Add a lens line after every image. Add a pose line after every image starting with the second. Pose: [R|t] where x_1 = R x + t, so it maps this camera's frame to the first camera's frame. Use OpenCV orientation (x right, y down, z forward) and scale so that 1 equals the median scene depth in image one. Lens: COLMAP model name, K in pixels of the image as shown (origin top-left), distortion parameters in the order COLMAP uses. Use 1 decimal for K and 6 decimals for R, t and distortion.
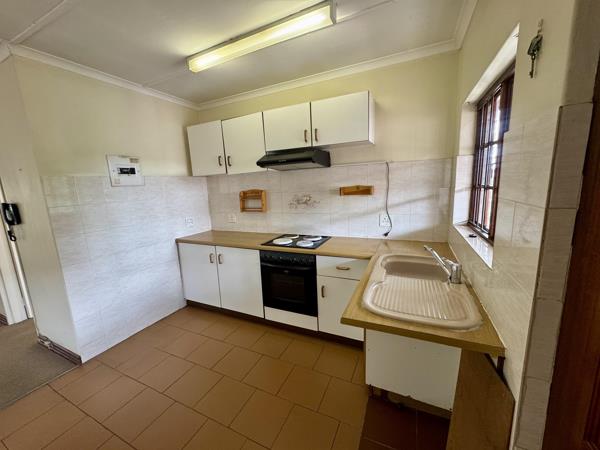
lens RADIAL K [[238.8, 0, 299.2], [0, 238.8, 224.8], [0, 0, 1]] dist [-0.002018, 0.000140]
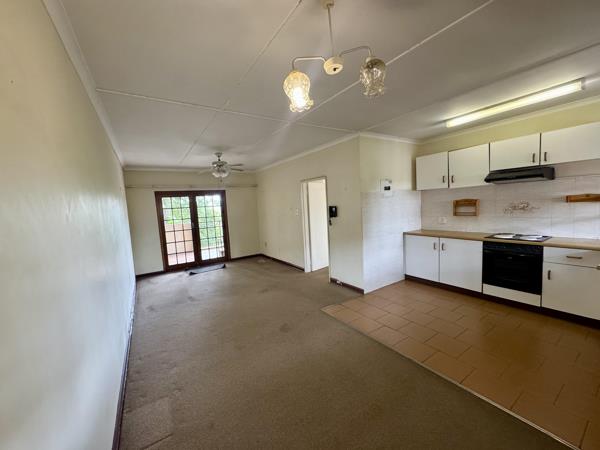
lens RADIAL K [[238.8, 0, 299.2], [0, 238.8, 224.8], [0, 0, 1]] dist [-0.002018, 0.000140]
pose [[0.856023, 0.045311, -0.514949, -0.352920], [-0.074003, 0.996632, -0.035323, 0.131739], [0.511614, 0.068345, 0.856493, -0.712714]]
